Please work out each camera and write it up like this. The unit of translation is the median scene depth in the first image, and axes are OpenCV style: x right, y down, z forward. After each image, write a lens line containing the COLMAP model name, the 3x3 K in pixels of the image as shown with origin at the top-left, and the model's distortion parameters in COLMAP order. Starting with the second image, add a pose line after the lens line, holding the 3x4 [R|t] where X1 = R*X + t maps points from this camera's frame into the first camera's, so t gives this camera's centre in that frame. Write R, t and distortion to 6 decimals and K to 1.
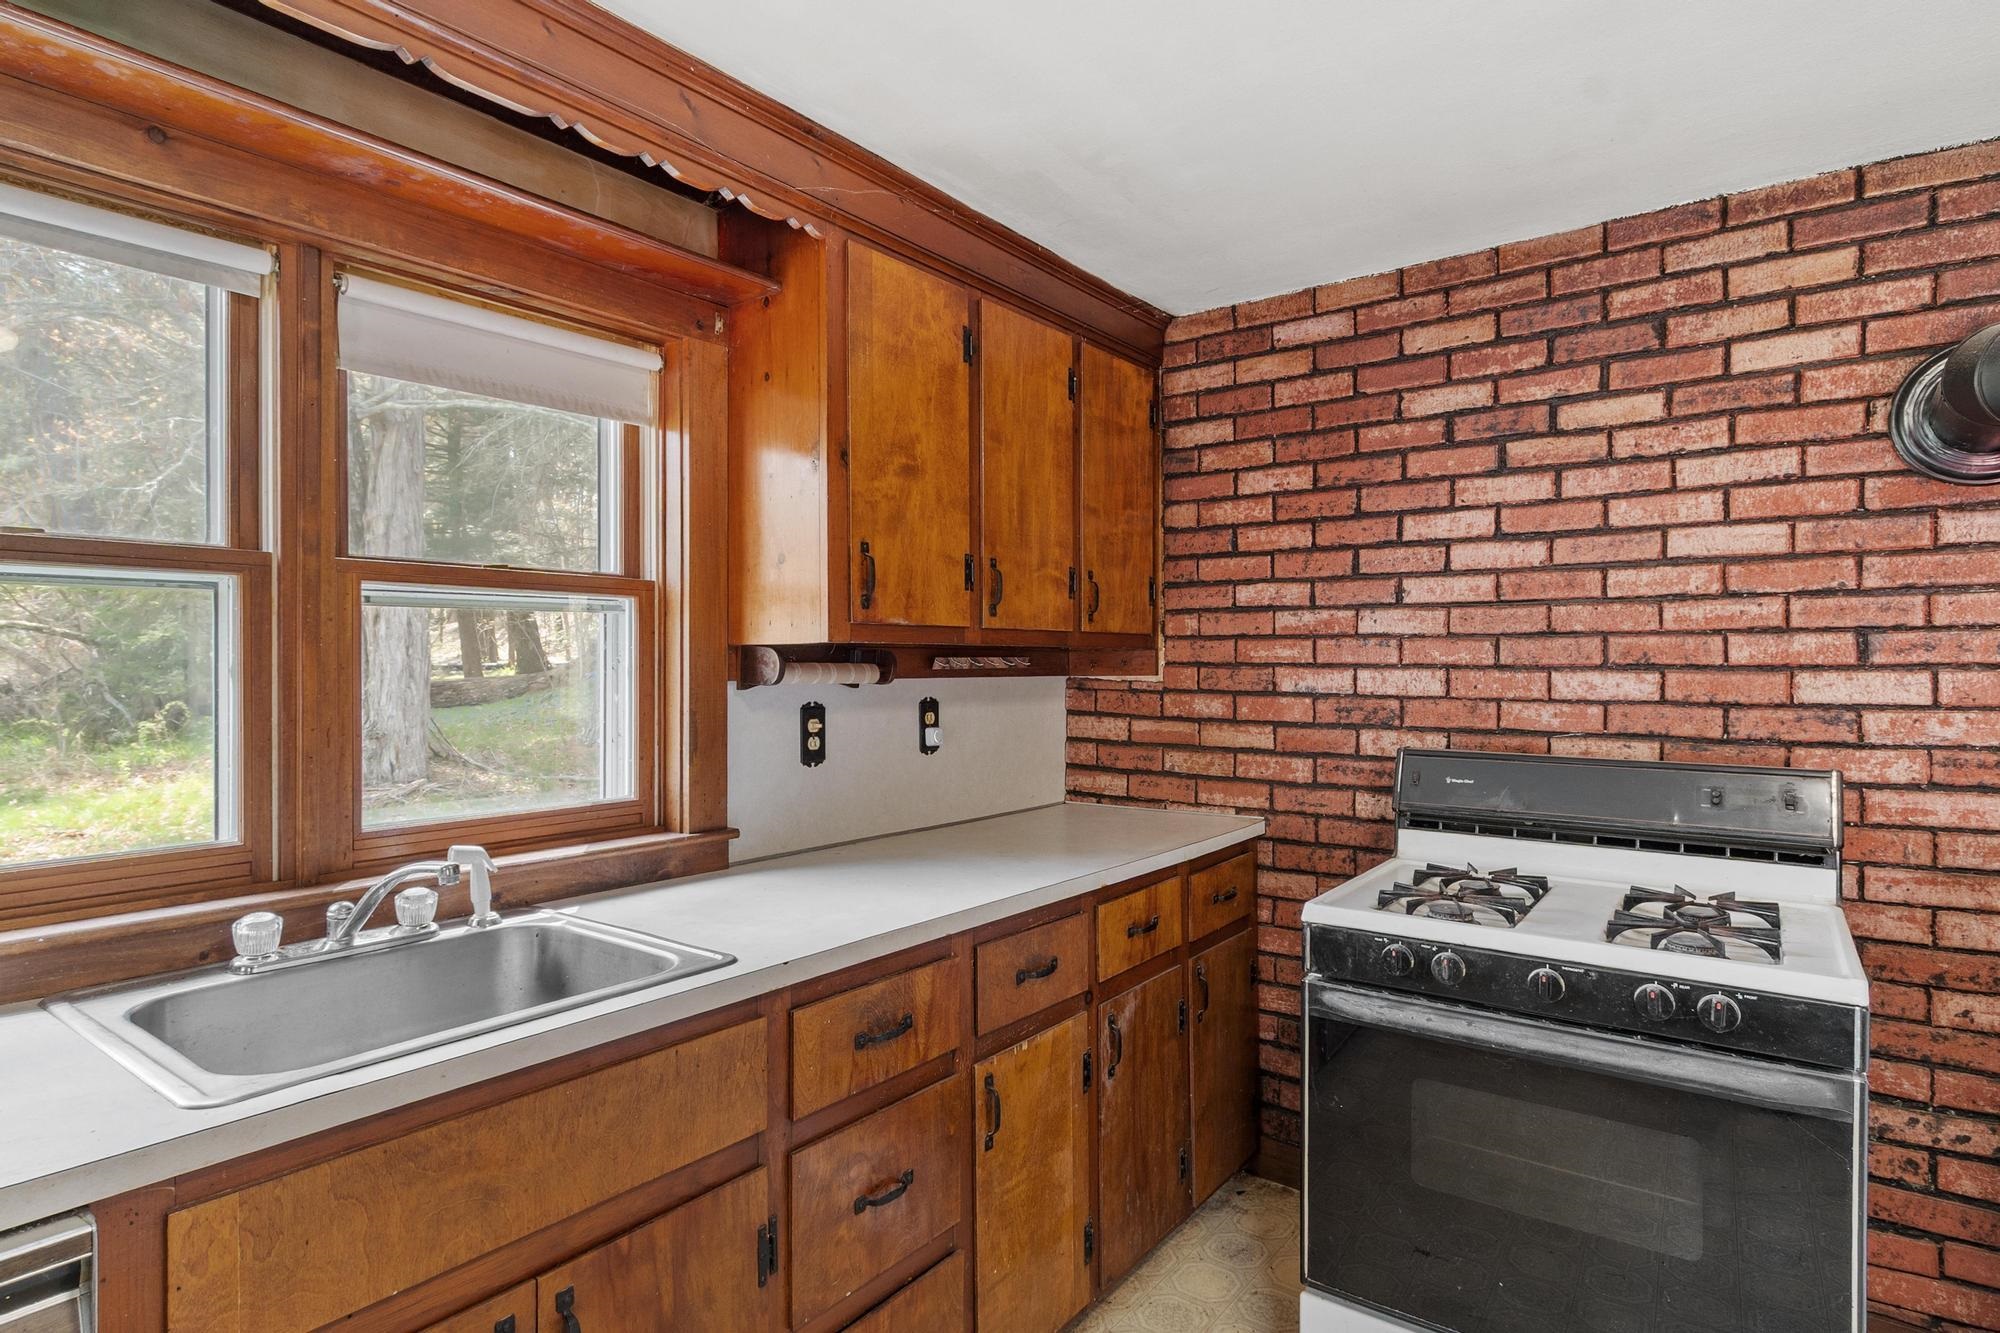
lens RADIAL K [[1069.0, 0, 997.5], [0, 1069.0, 666.6], [0, 0, 1]] dist [0.000160, -0.000776]
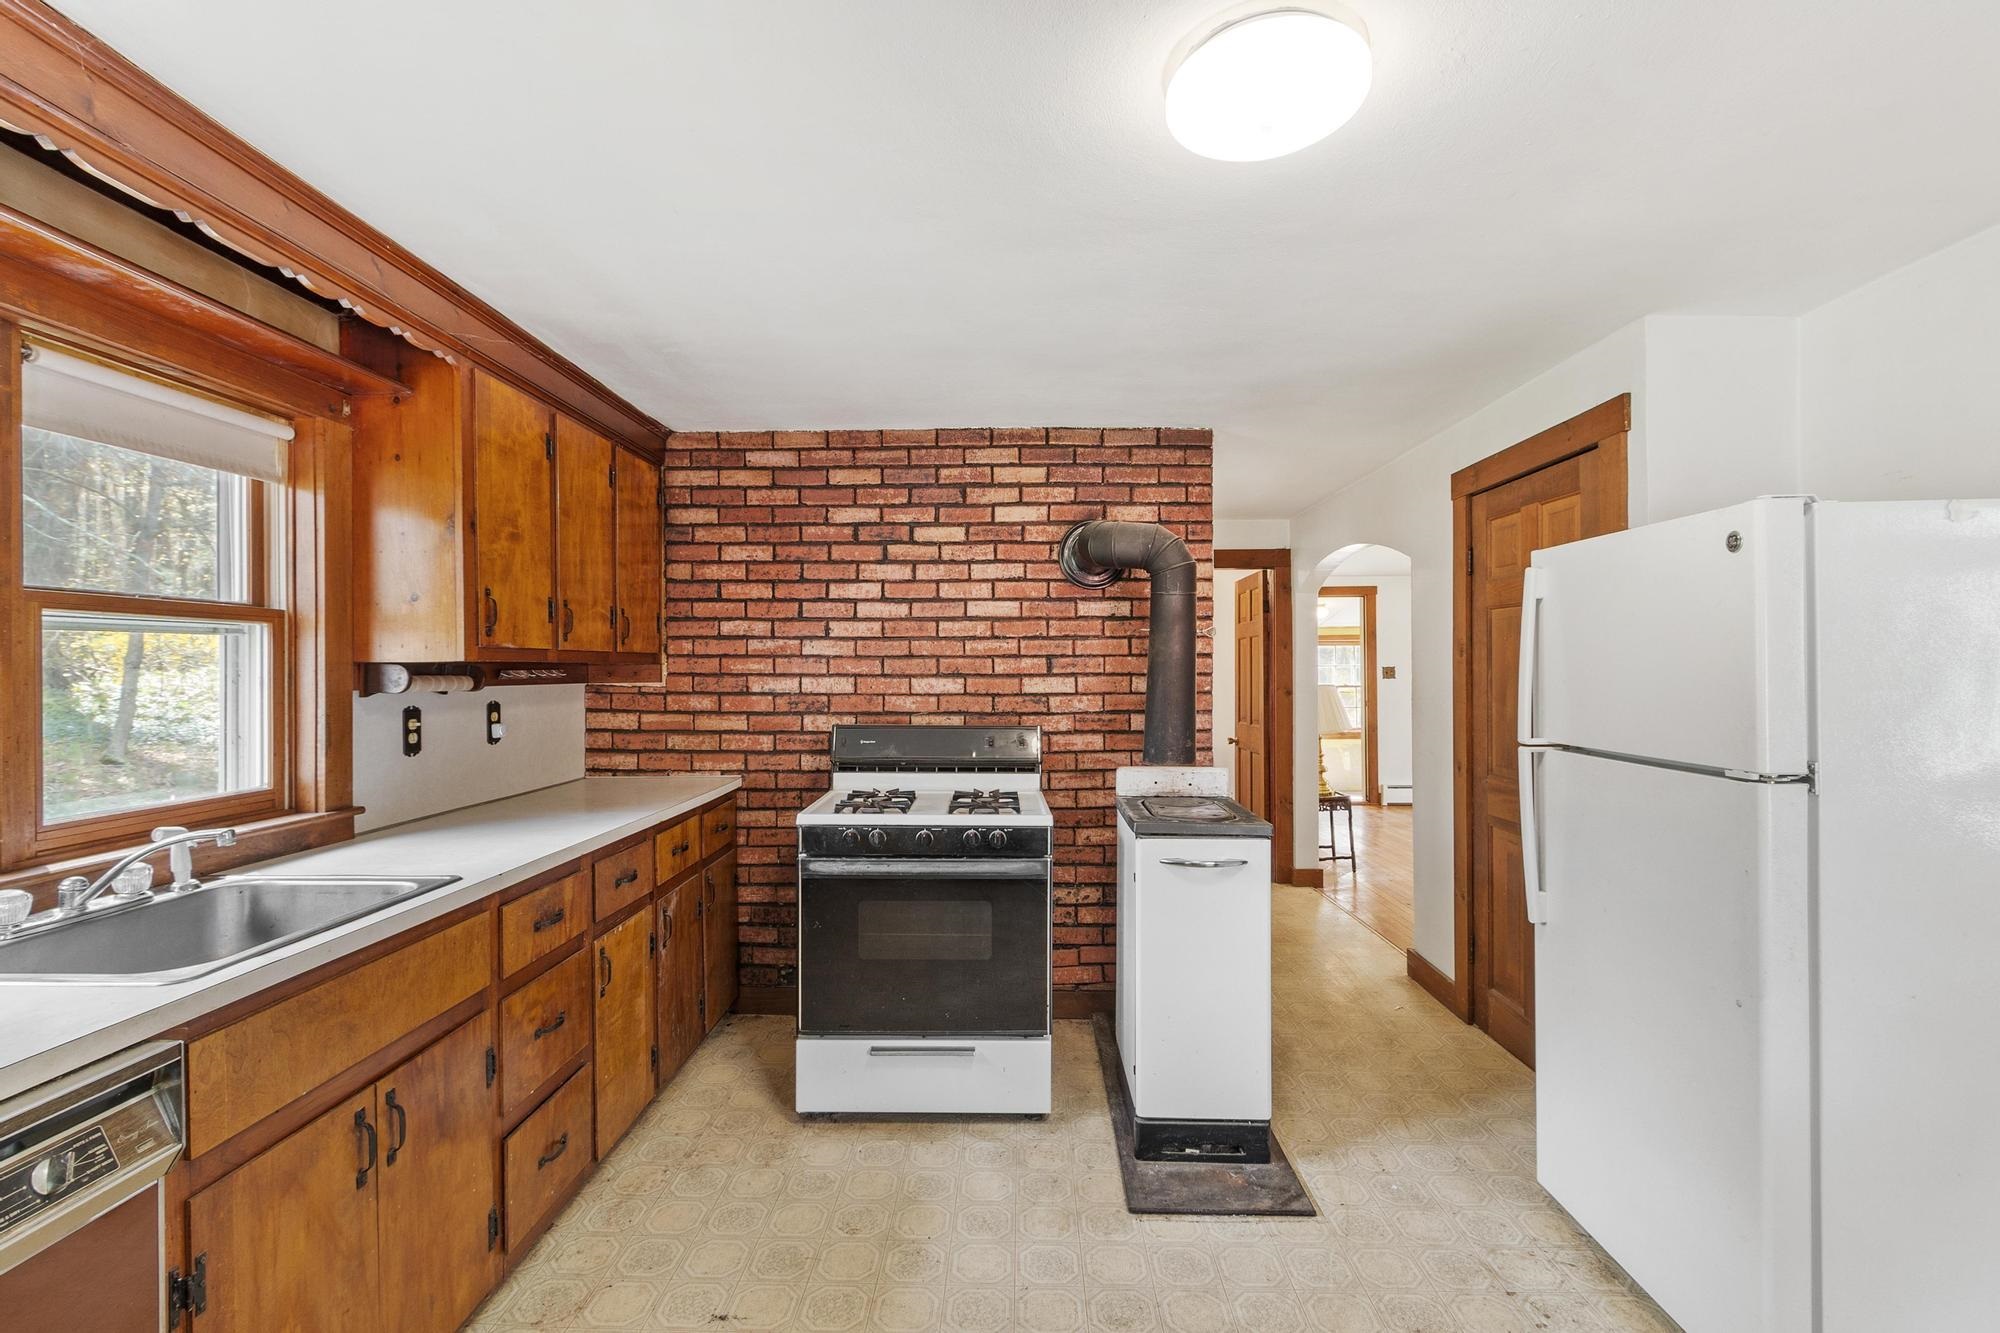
lens RADIAL K [[891.4, 0, 992.6], [0, 891.4, 673.6], [0, 0, 1]] dist [-0.000542, 0.000001]
pose [[0.814344, -0.004664, 0.580363, -0.212943], [0.003909, 0.999989, 0.002552, -0.005474], [-0.580369, 0.000190, 0.814354, -0.258535]]
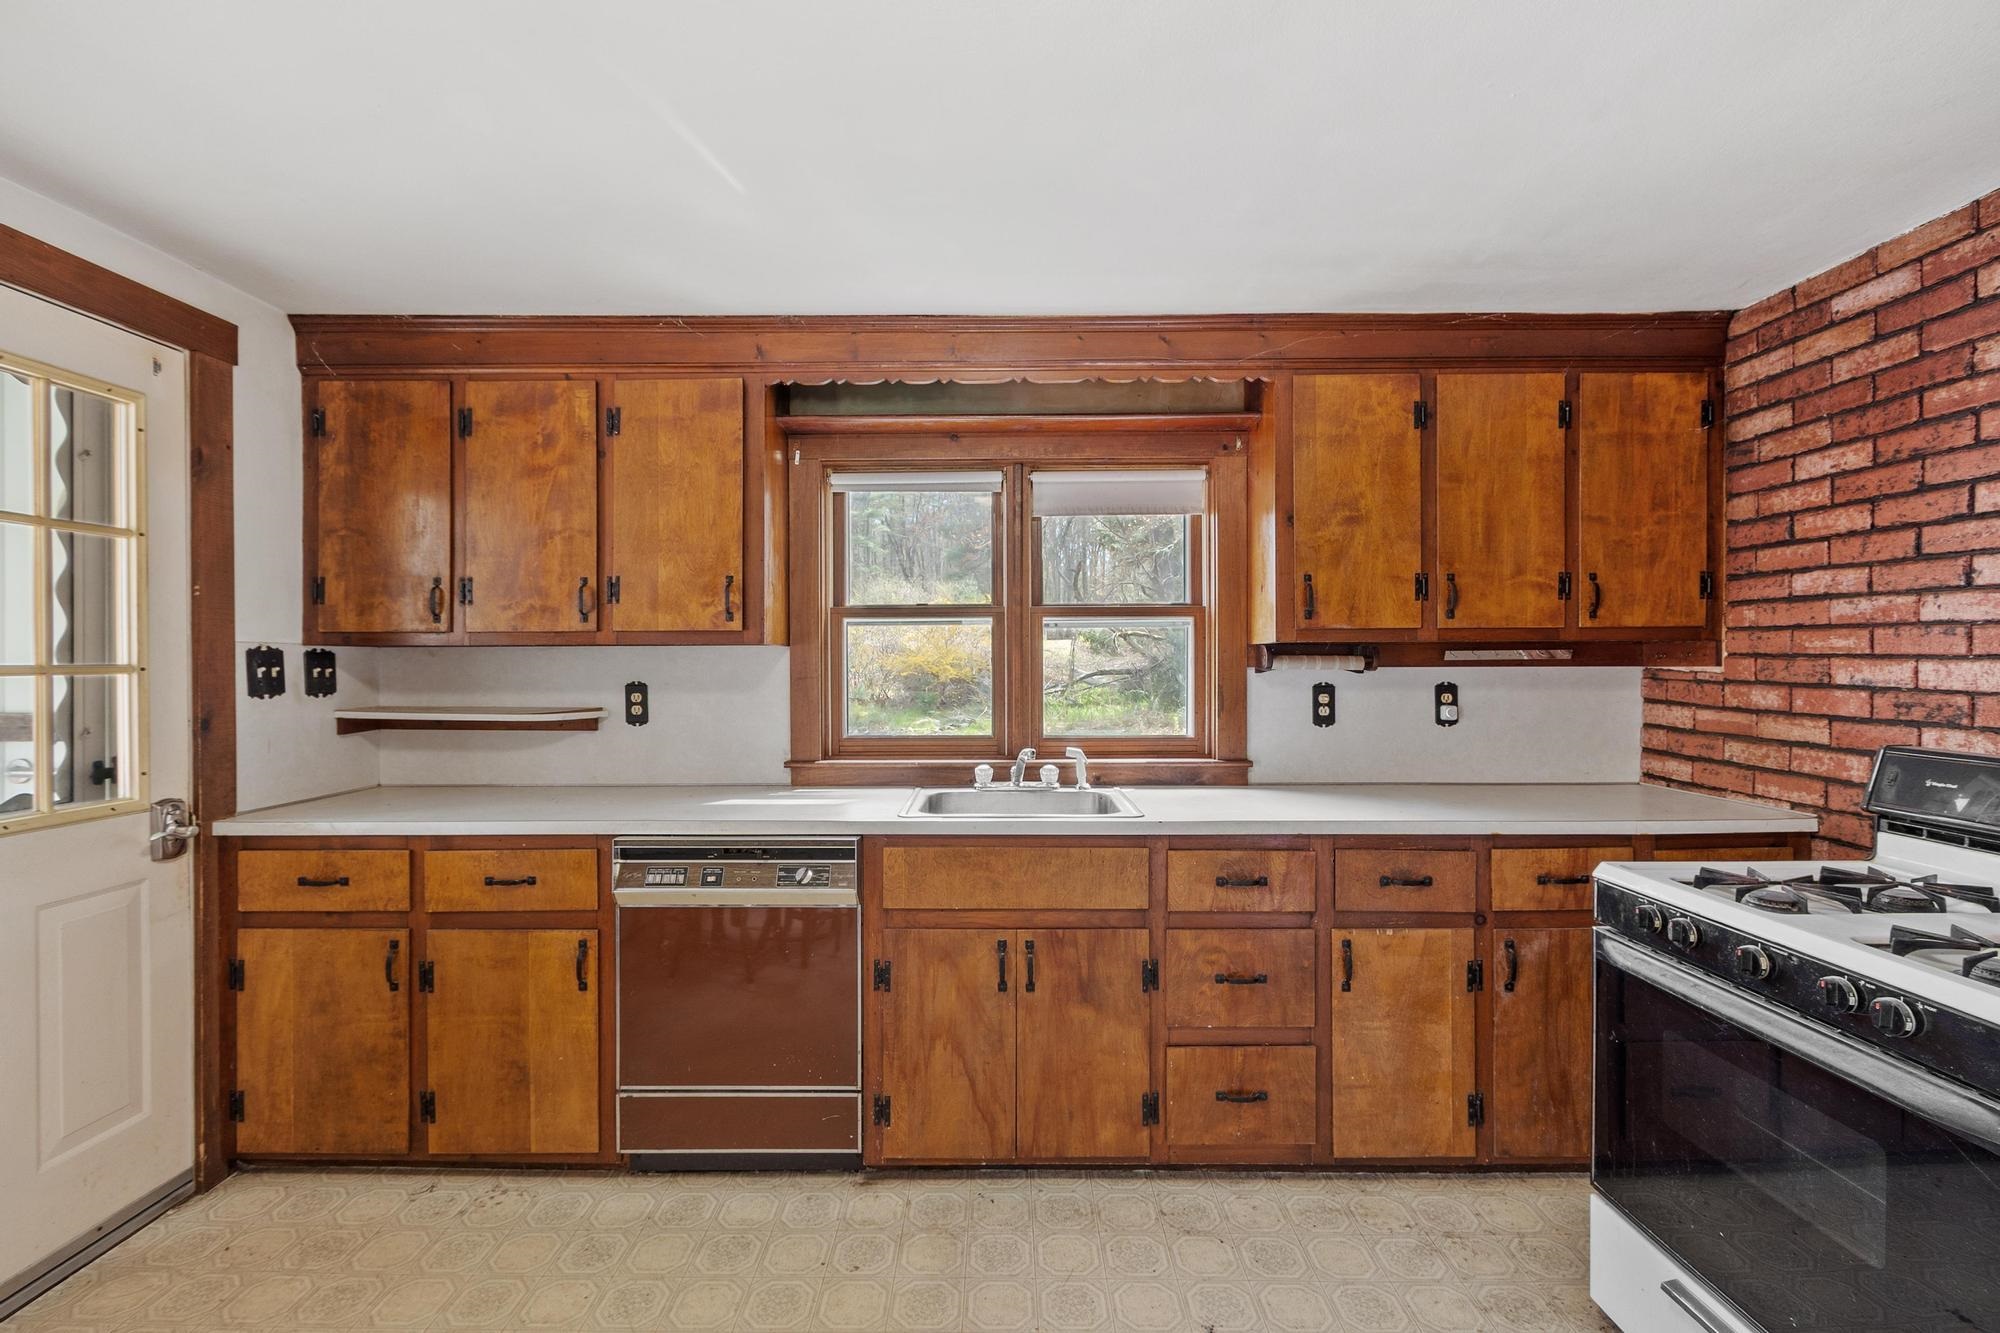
lens RADIAL K [[886.1, 0, 994.7], [0, 886.1, 665.3], [0, 0, 1]] dist [0.001061, -0.000559]
pose [[0.600621, 0.006069, -0.799511, 0.490416], [0.000646, 0.999967, 0.008075, -0.000206], [0.799534, -0.005366, 0.600597, -0.074768]]
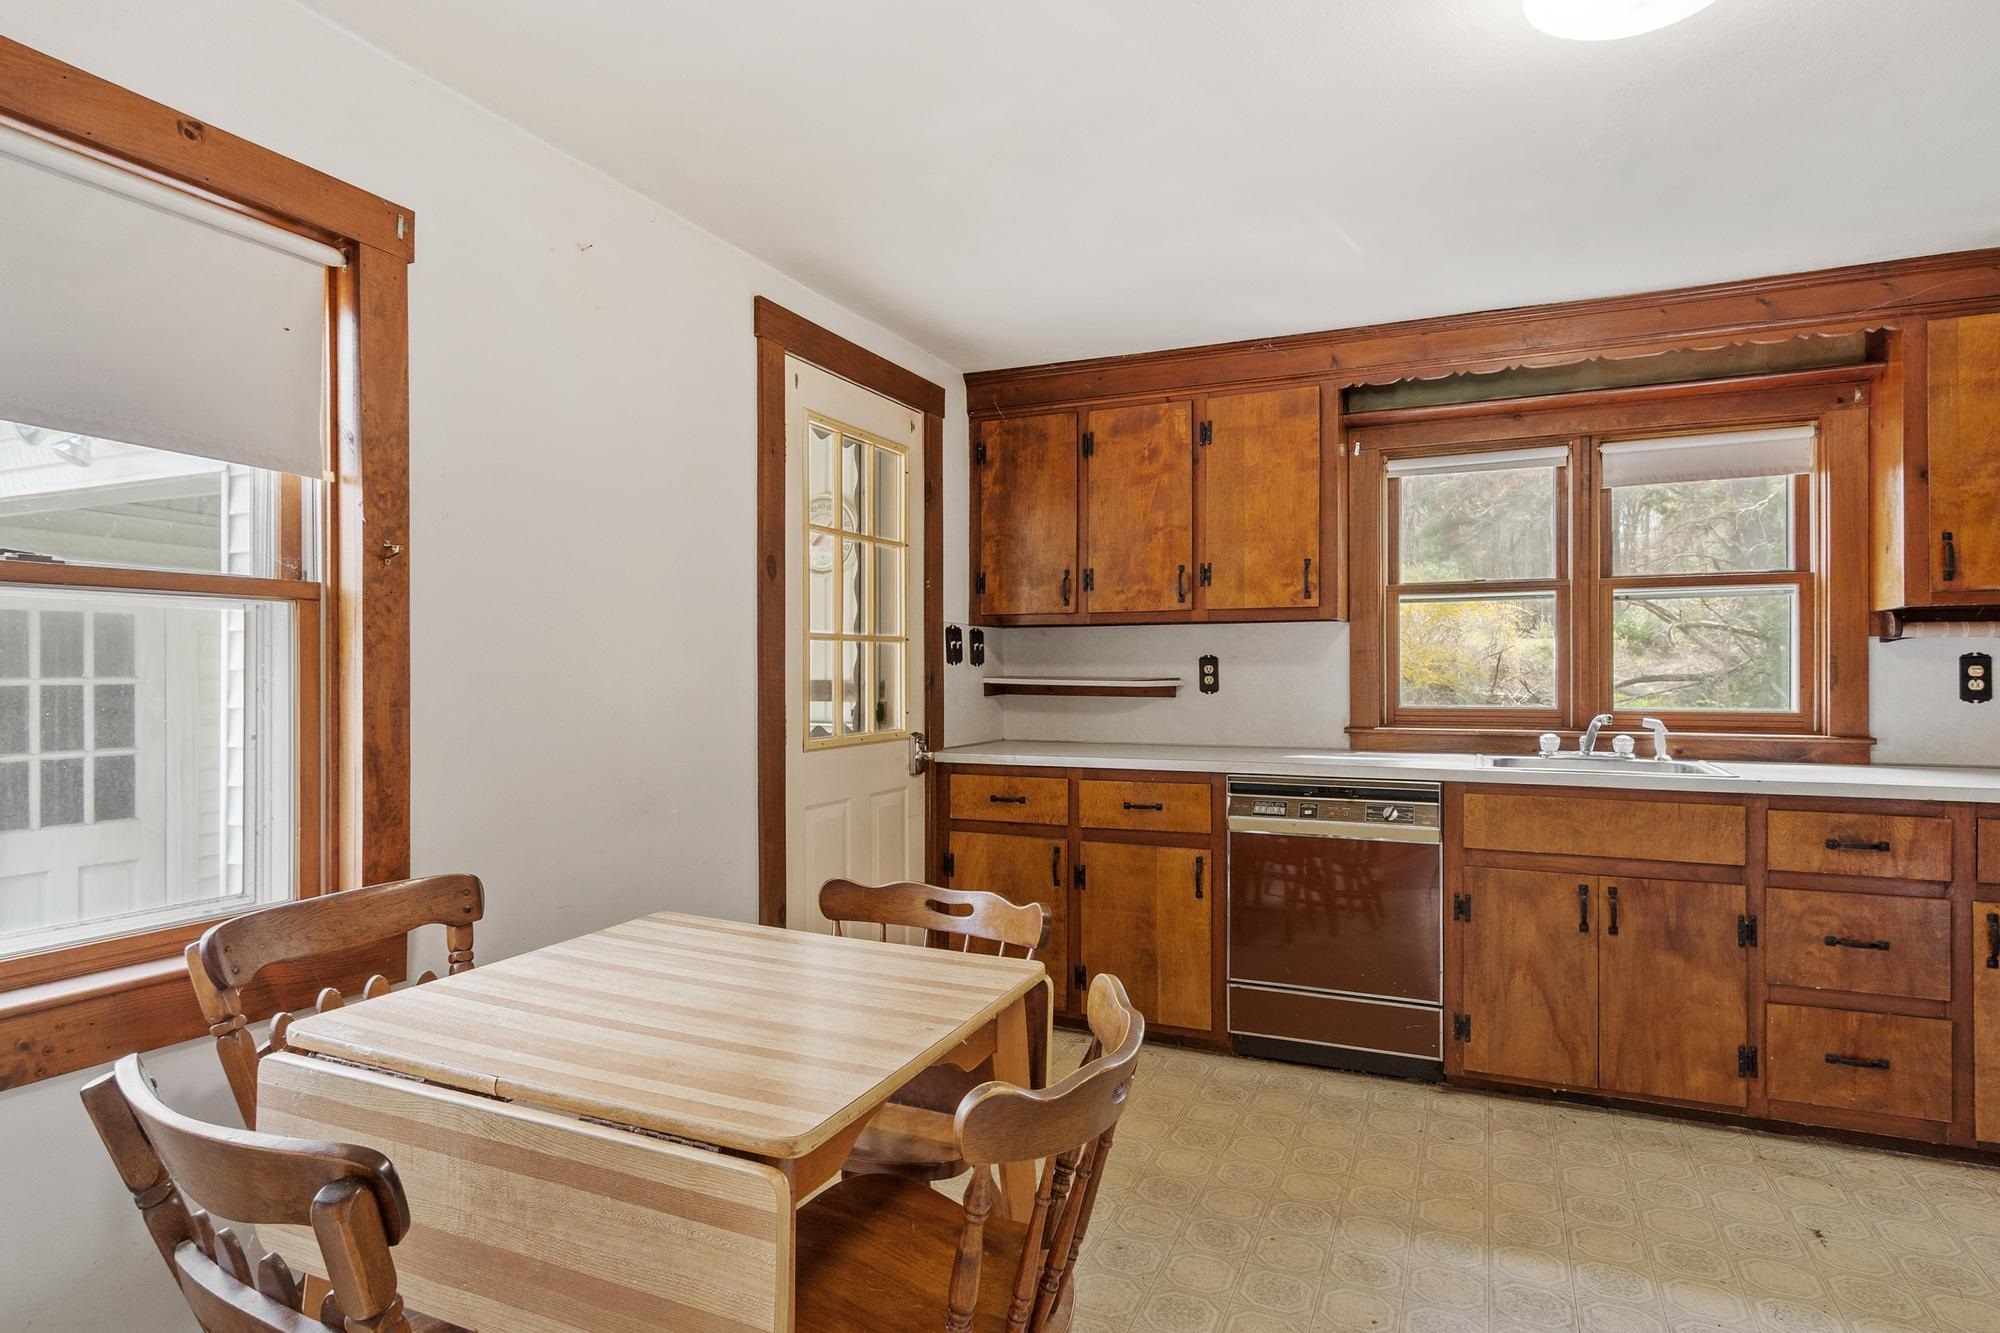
lens RADIAL K [[1077.9, 0, 1003.4], [0, 1077.9, 668.7], [0, 0, 1]] dist [0.003690, -0.001938]
pose [[0.228226, 0.003083, -0.973603, 0.781210], [0.001331, 0.999993, 0.003478, 0.043458], [0.973607, -0.002089, 0.228221, -0.415872]]
